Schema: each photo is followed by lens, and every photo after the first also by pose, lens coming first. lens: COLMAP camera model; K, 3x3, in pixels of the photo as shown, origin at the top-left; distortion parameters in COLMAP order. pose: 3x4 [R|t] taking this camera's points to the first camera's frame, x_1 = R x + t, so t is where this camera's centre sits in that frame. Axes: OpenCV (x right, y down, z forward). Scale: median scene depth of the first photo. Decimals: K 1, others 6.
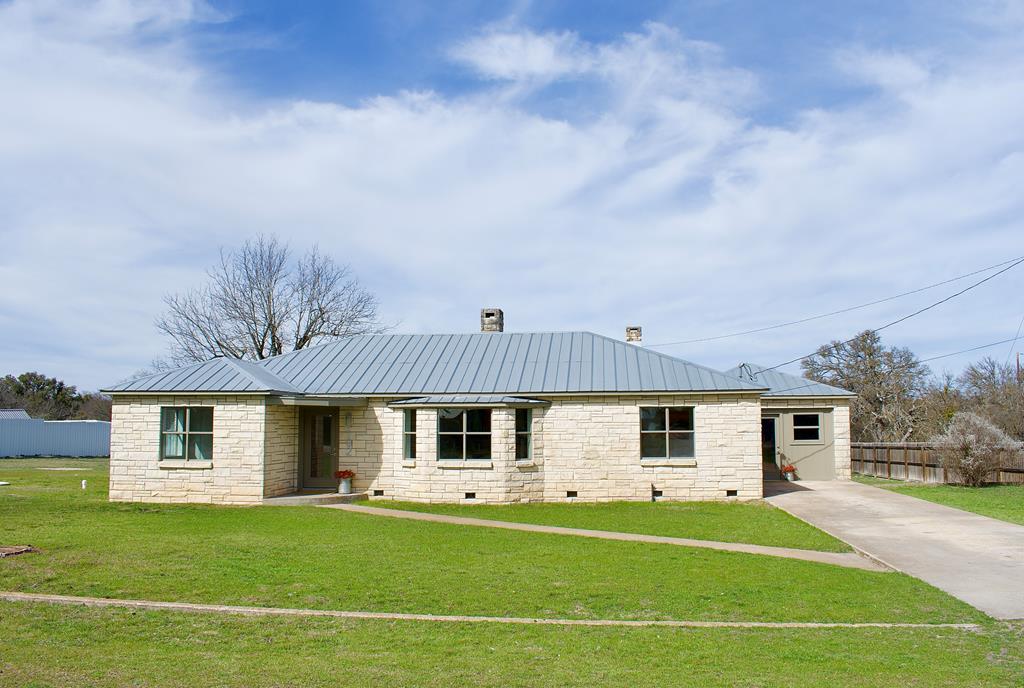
lens RADIAL K [[863.6, 0, 527.6], [0, 863.6, 325.9], [0, 0, 1]] dist [-0.103724, 0.048630]
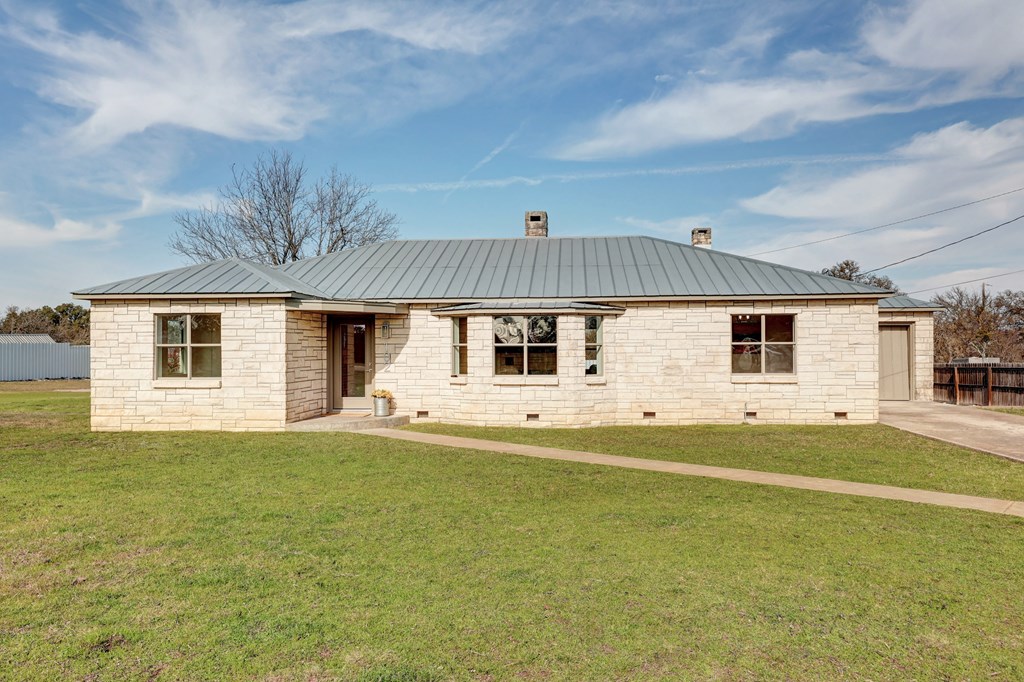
lens RADIAL K [[714.9, 0, 515.5], [0, 714.9, 347.2], [0, 0, 1]] dist [0.024413, -0.003769]
pose [[0.999955, 0.000310, 0.009492, -0.087791], [-0.001339, 0.994091, 0.108543, 0.049690], [-0.009402, -0.108551, 0.994046, 0.293091]]
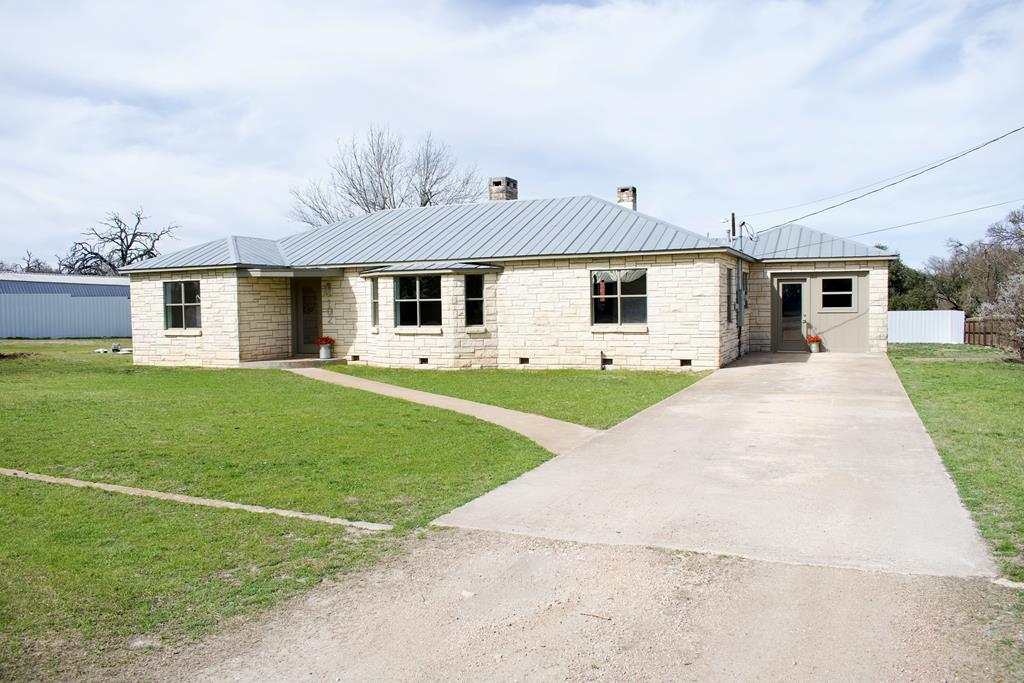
lens RADIAL K [[796.1, 0, 507.0], [0, 796.1, 338.1], [0, 0, 1]] dist [-0.100634, 0.020047]
pose [[0.948505, 0.002691, -0.316751, 0.315365], [0.047029, 0.987685, 0.149218, 0.033455], [0.313251, -0.156431, 0.936698, 0.147527]]
